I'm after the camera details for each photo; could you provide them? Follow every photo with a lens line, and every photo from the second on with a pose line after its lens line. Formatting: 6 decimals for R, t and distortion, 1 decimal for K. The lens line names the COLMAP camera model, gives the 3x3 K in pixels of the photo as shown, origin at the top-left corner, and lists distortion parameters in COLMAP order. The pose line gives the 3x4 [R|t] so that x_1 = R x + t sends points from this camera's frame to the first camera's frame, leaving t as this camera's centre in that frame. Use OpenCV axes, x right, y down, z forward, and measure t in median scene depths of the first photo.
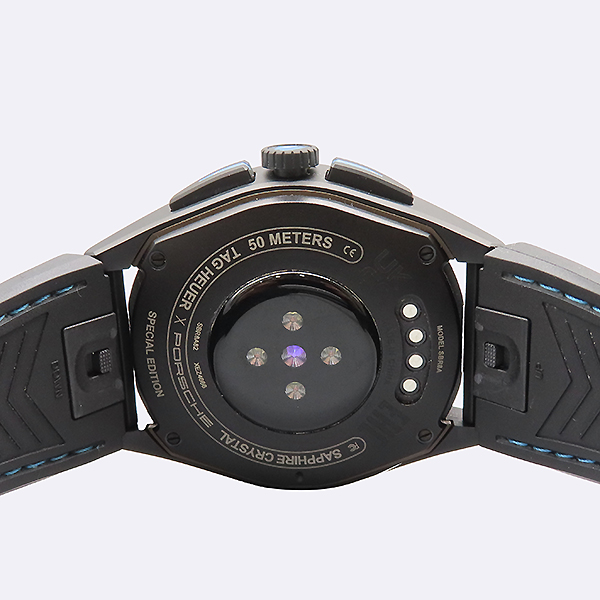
lens RADIAL K [[774.5, 0, 300.0], [0, 774.5, 300.0], [0, 0, 1]] dist [0.232249, 0.014117]
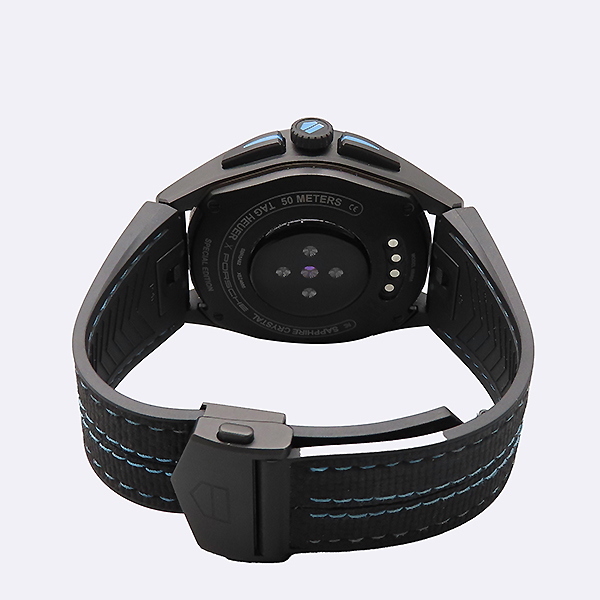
lens RADIAL K [[774.5, 0, 300.0], [0, 774.5, 300.0], [0, 0, 1]] dist [0.232249, 0.014117]
pose [[0.999072, 0.006872, 0.042517, -0.087635], [-0.018703, 0.958470, 0.284580, -0.288888], [-0.038795, -0.285112, 0.957709, -0.377603]]
